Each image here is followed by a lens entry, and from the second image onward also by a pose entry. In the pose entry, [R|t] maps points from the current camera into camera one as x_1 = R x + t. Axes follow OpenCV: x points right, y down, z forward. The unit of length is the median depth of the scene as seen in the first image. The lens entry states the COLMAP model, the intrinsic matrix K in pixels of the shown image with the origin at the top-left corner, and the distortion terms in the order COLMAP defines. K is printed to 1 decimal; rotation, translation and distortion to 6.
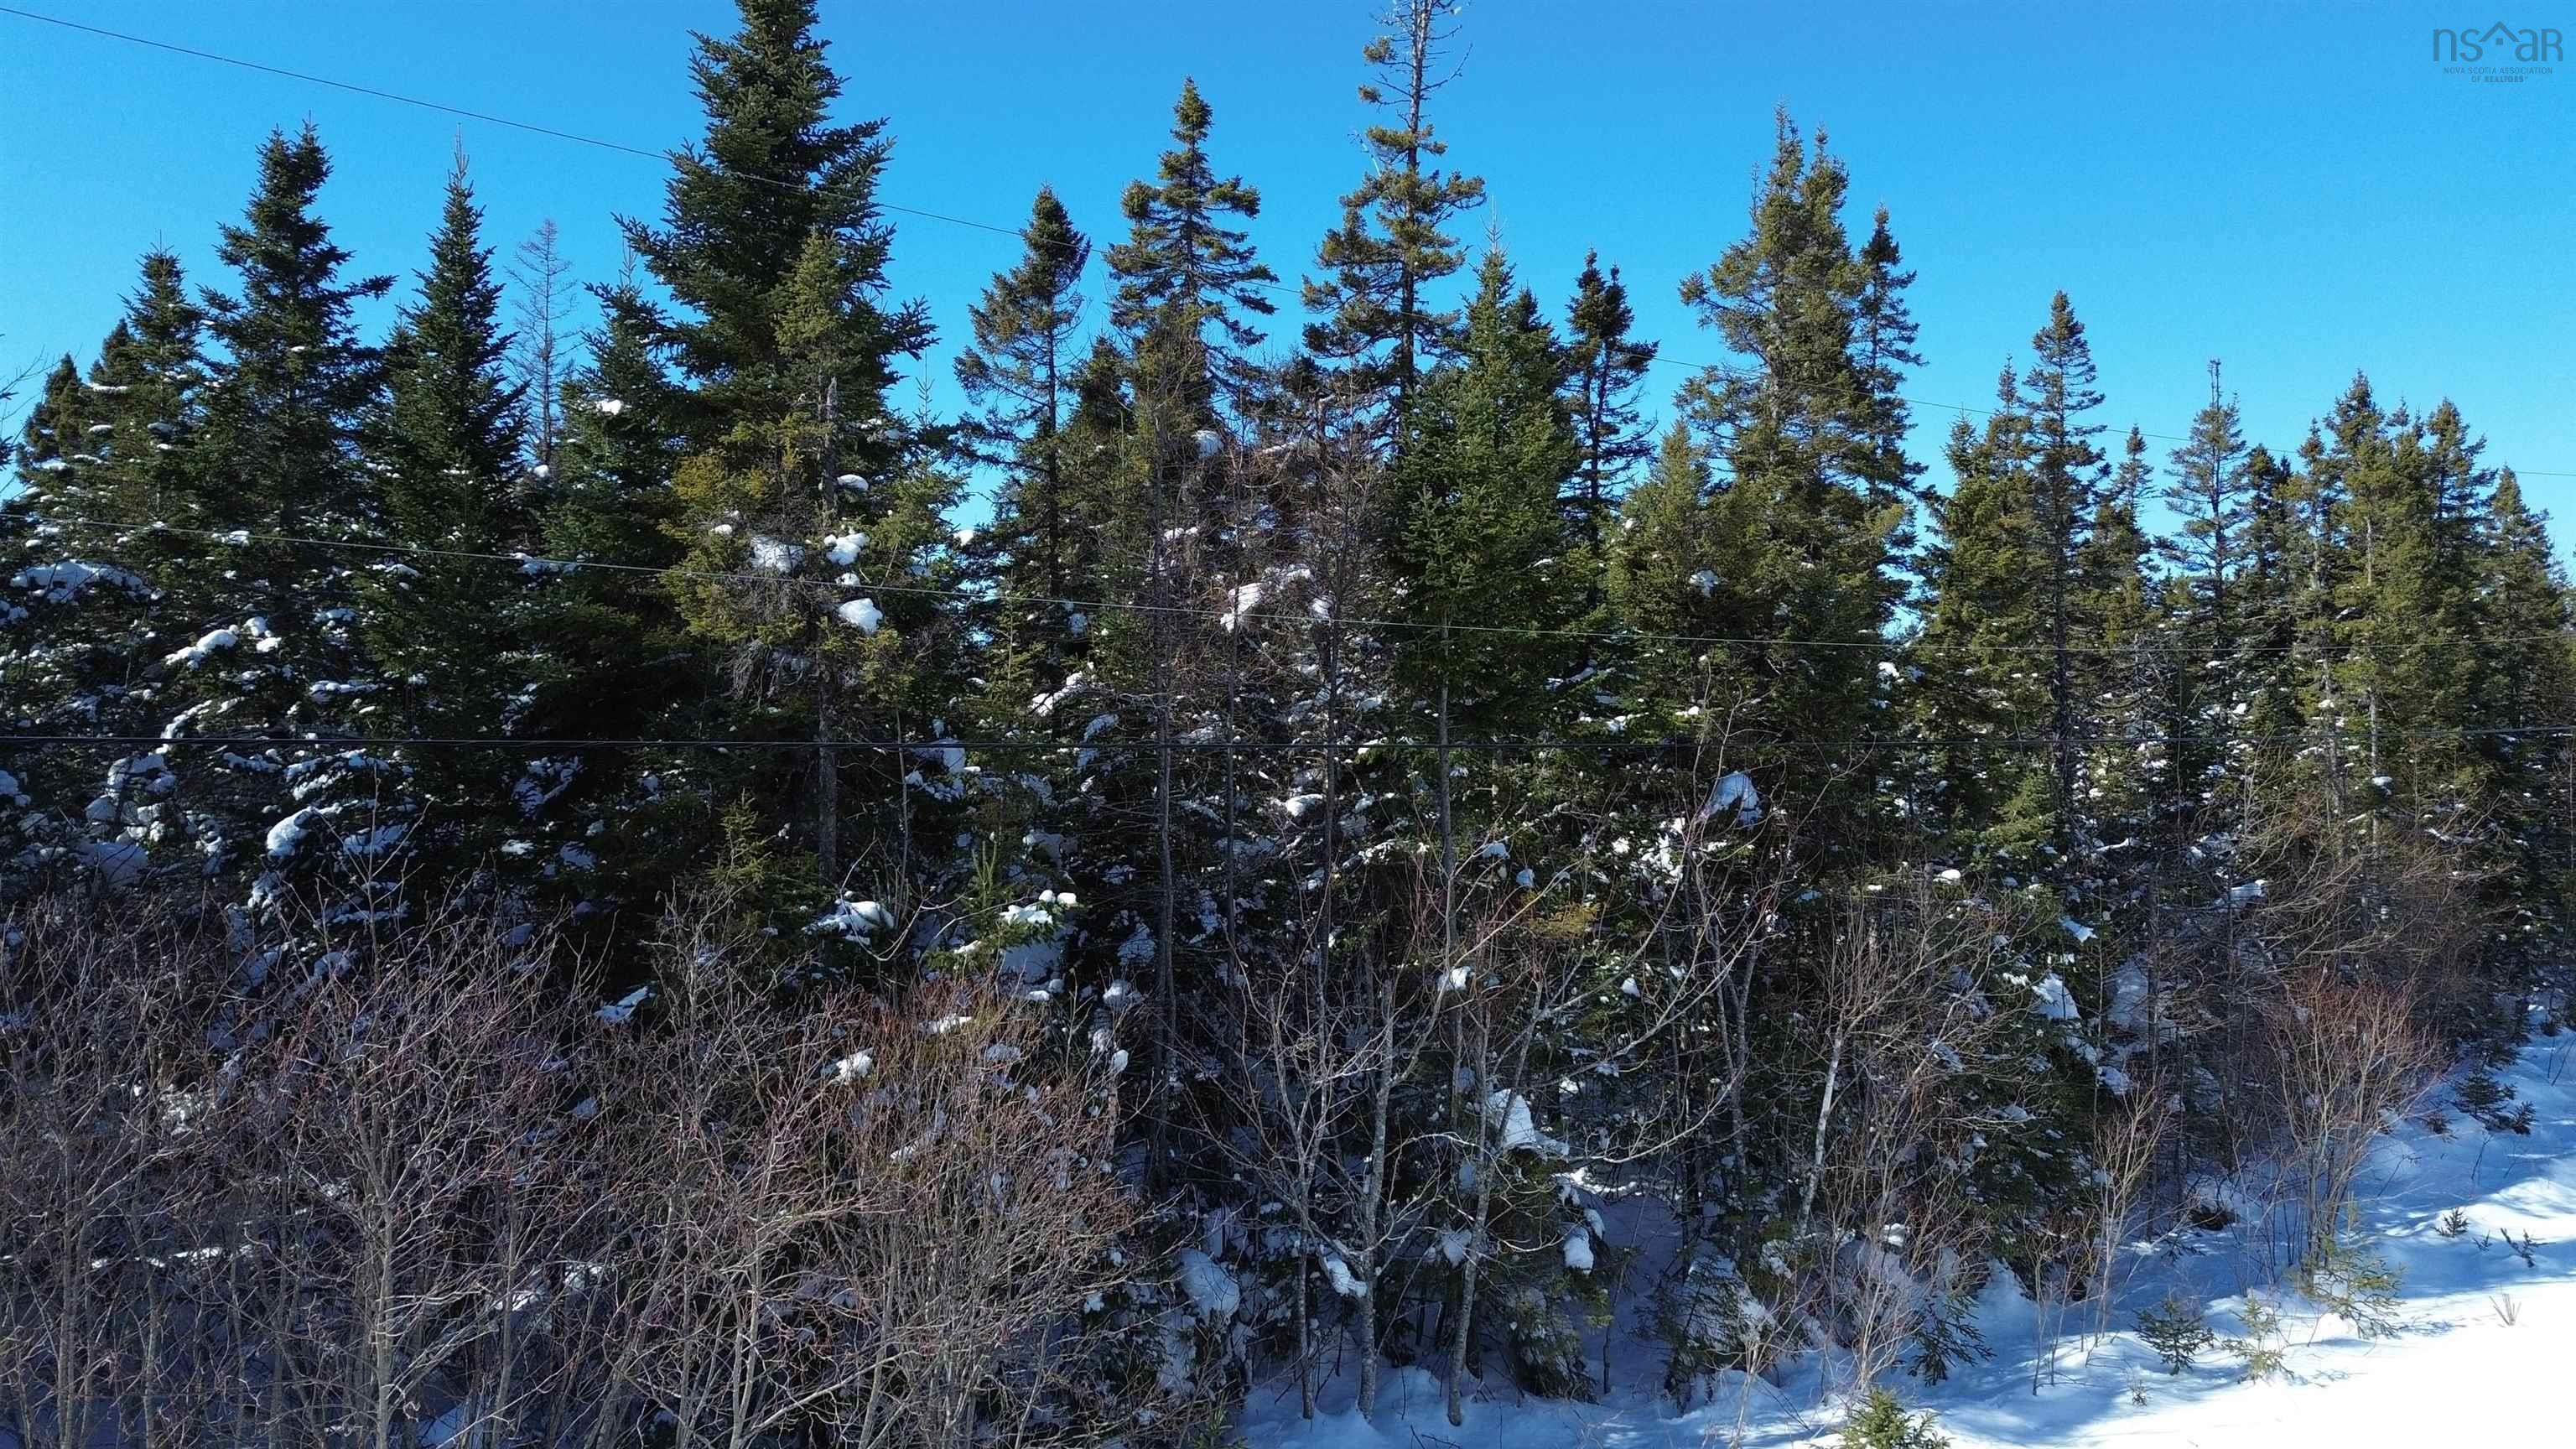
lens RADIAL K [[1836.8, 0, 1288.0], [0, 1836.8, 724.5], [0, 0, 1]] dist [0.095472, -0.094248]
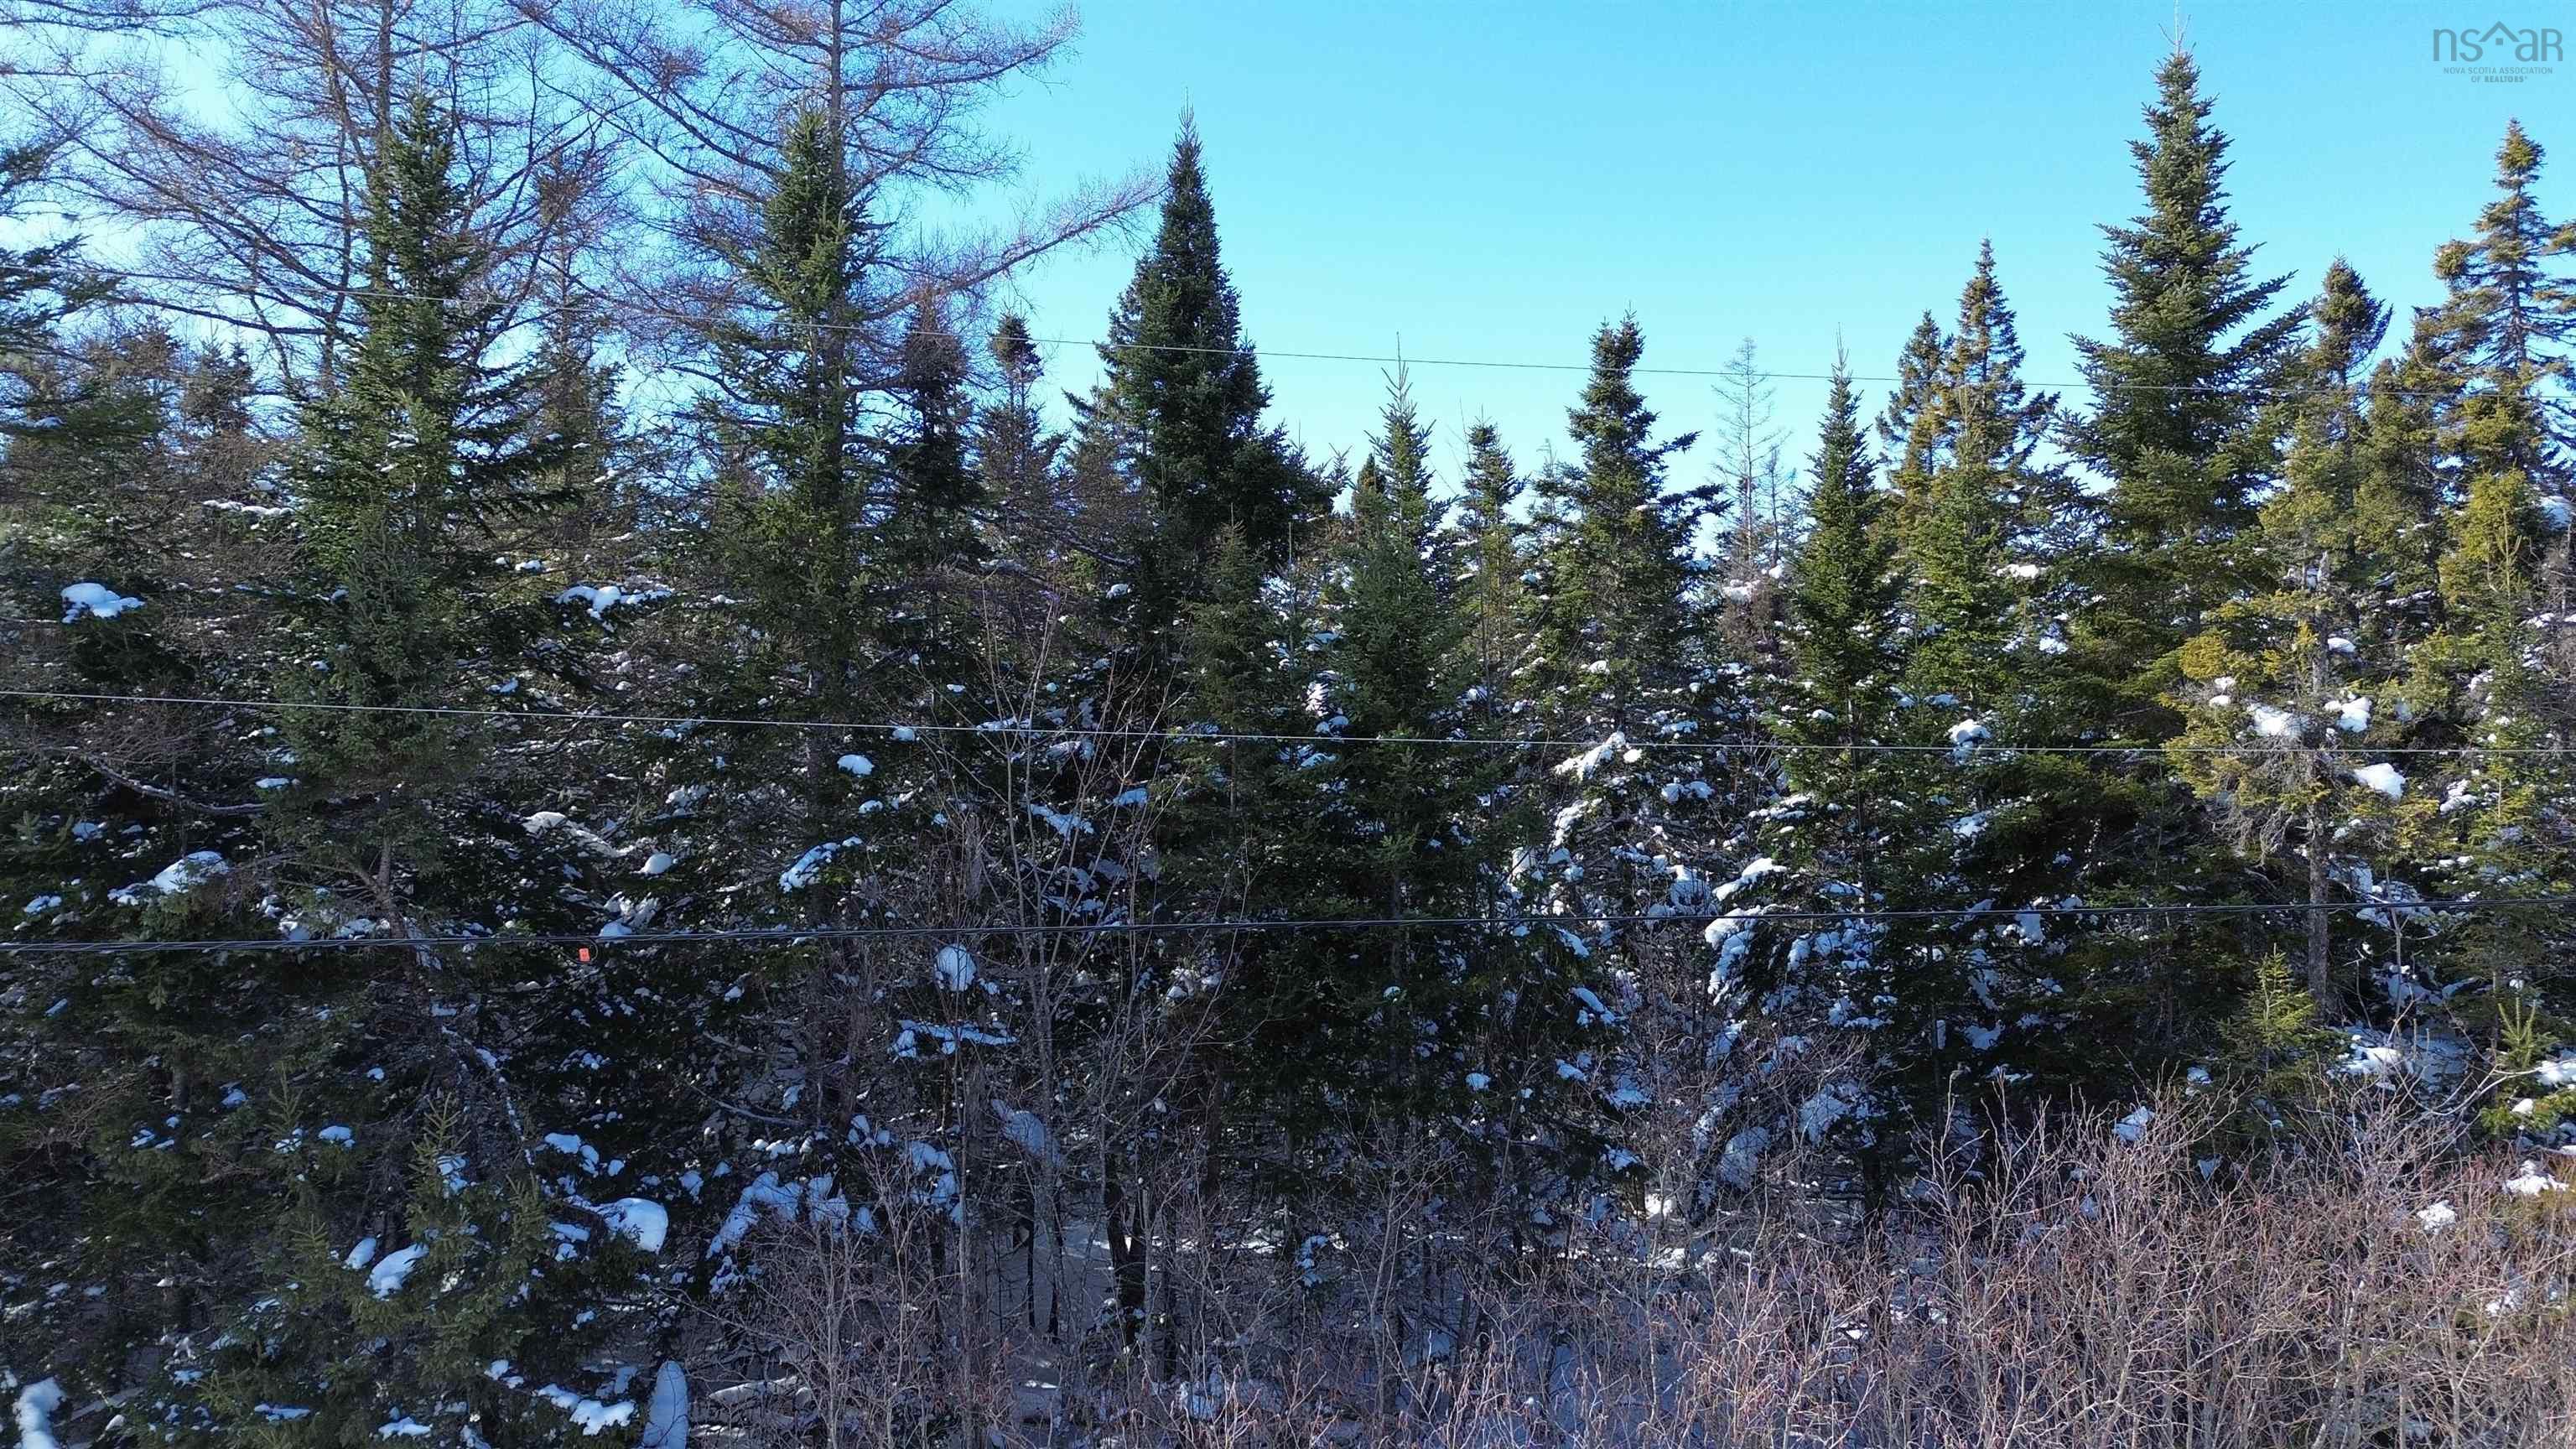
lens RADIAL K [[1836.8, 0, 1288.0], [0, 1836.8, 724.5], [0, 0, 1]] dist [0.095472, -0.094248]
pose [[0.868619, -0.023666, -0.494915, -0.134178], [0.022653, 0.999711, -0.008046, -0.053484], [0.494962, -0.004222, 0.868904, -0.135473]]
